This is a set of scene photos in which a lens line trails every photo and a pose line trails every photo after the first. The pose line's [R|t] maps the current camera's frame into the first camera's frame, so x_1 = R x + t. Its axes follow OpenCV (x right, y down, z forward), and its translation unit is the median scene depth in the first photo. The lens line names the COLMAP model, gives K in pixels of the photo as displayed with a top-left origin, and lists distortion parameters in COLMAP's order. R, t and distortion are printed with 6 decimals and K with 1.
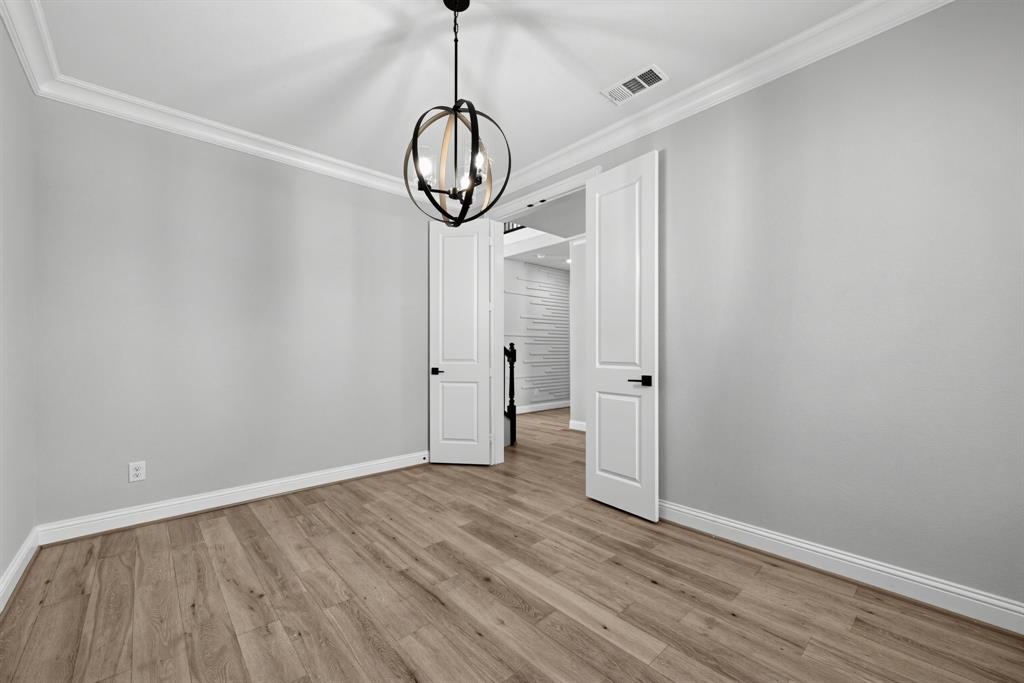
lens RADIAL K [[407.5, 0, 511.0], [0, 407.5, 349.6], [0, 0, 1]] dist [-0.000347, -0.000024]
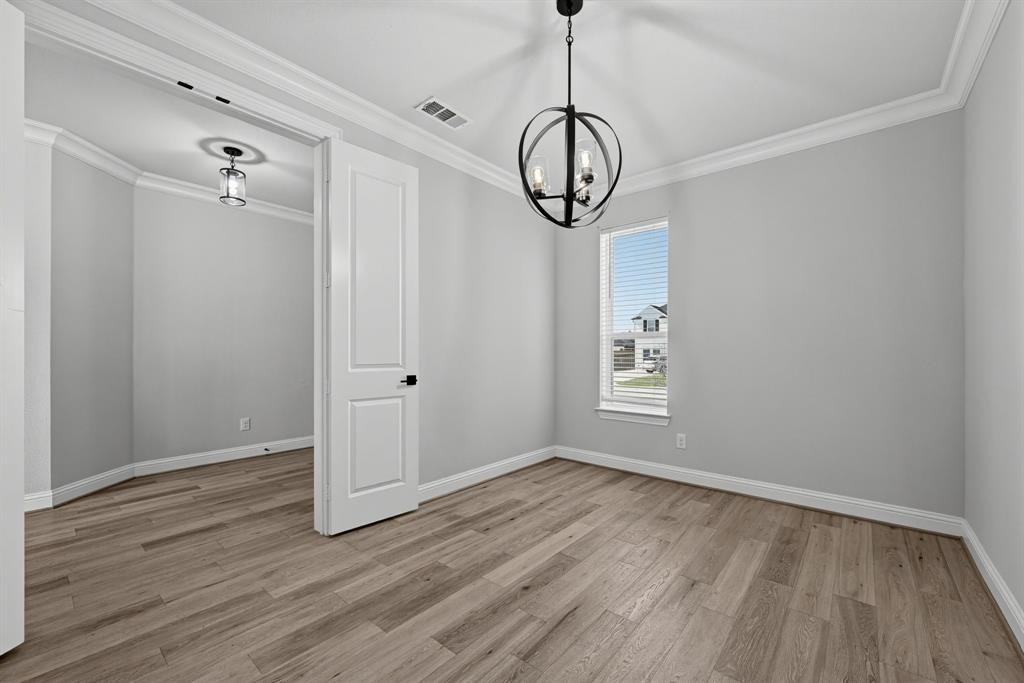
lens RADIAL K [[434.6, 0, 509.7], [0, 434.6, 353.4], [0, 0, 1]] dist [0.000599, 0.000138]
pose [[-0.147470, -0.002458, 0.989063, -0.849867], [0.000260, 0.999997, 0.002524, 0.004410], [-0.989066, 0.000629, -0.147469, 0.945830]]
